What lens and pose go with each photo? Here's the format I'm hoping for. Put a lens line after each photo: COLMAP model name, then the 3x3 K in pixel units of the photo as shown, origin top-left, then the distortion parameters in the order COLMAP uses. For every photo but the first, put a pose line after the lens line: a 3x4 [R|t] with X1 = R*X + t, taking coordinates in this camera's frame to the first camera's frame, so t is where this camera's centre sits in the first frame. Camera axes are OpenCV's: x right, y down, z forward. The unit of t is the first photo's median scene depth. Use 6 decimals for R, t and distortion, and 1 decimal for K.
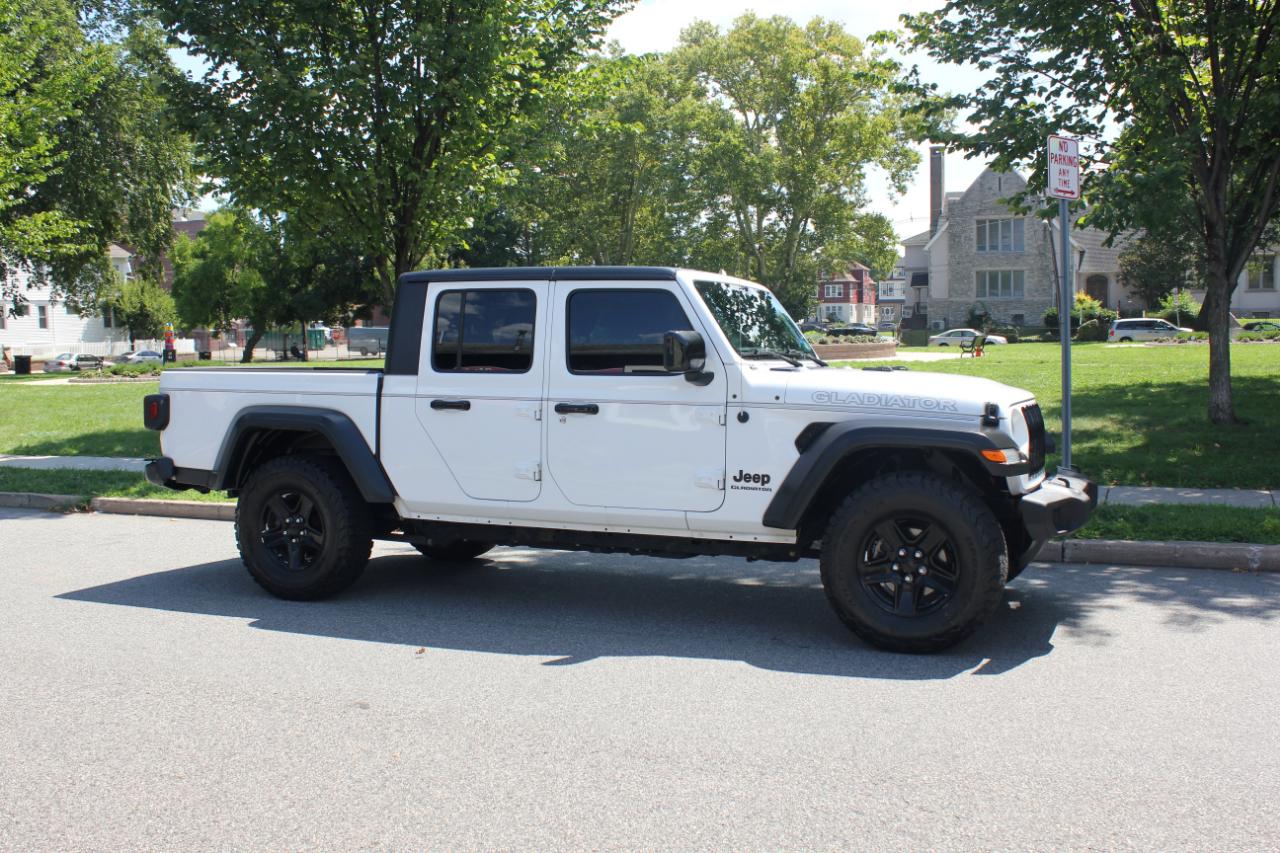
lens RADIAL K [[1202.2, 0, 660.9], [0, 1202.2, 439.5], [0, 0, 1]] dist [-0.081944, 0.000000]
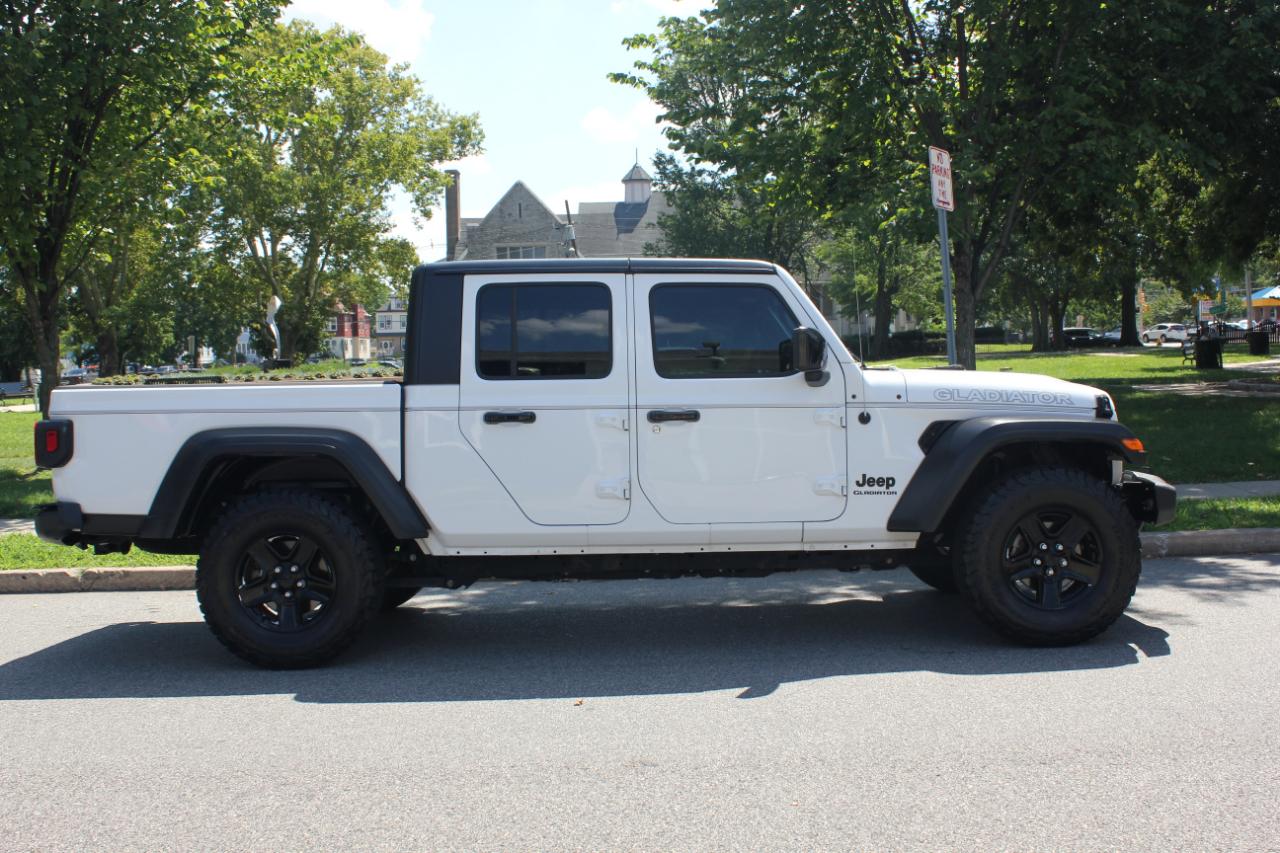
lens RADIAL K [[1270.3, 0, 650.6], [0, 1270.3, 483.1], [0, 0, 1]] dist [-0.071029, 0.000000]
pose [[0.923349, -0.047100, 0.381062, -0.268259], [0.046352, 0.998863, 0.011146, 0.007726], [-0.381154, 0.007371, 0.924482, 0.080390]]
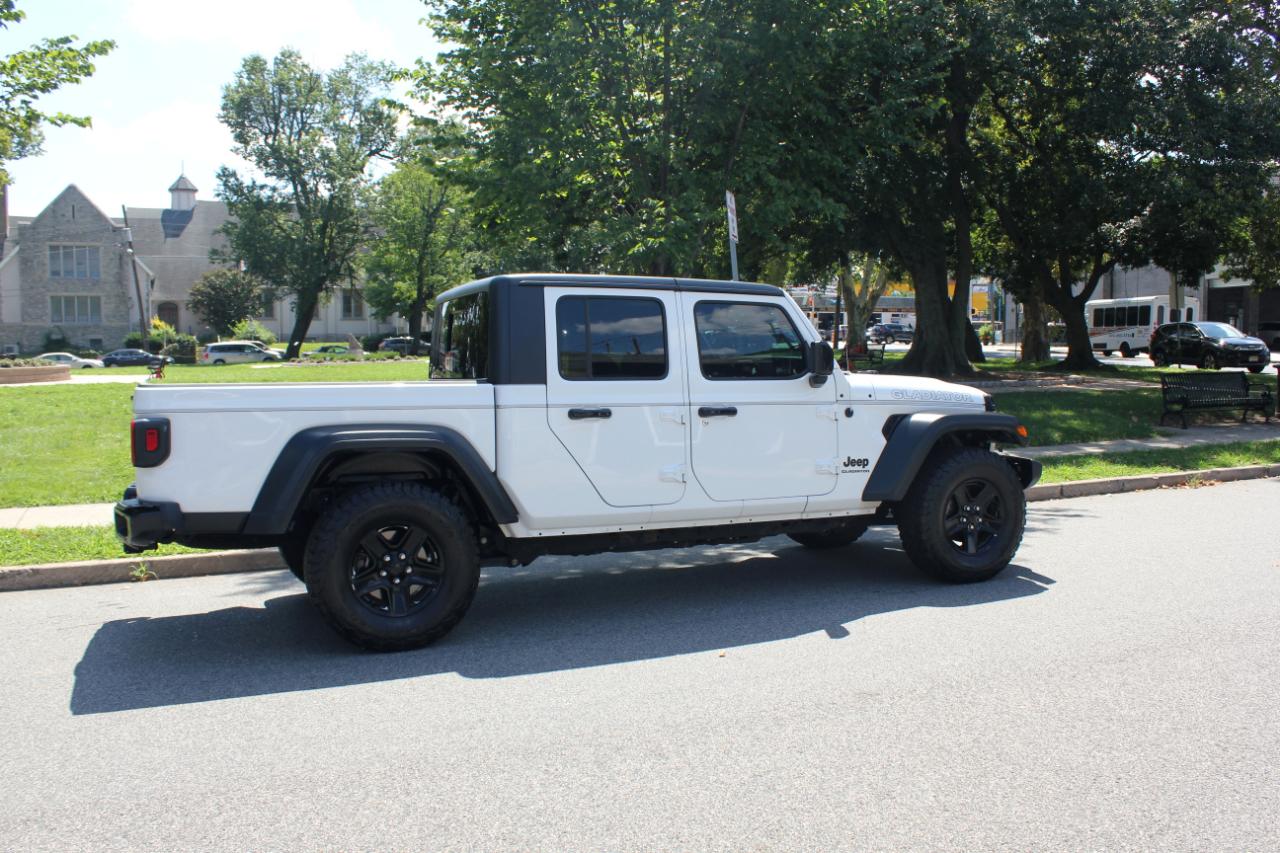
lens RADIAL K [[1094.6, 0, 638.1], [0, 1094.6, 434.5], [0, 0, 1]] dist [-0.118827, 0.070031]
pose [[0.702417, -0.048329, 0.710123, -0.488733], [0.060459, 0.998138, 0.008128, -0.010509], [-0.709193, 0.037224, 0.704031, 0.217190]]
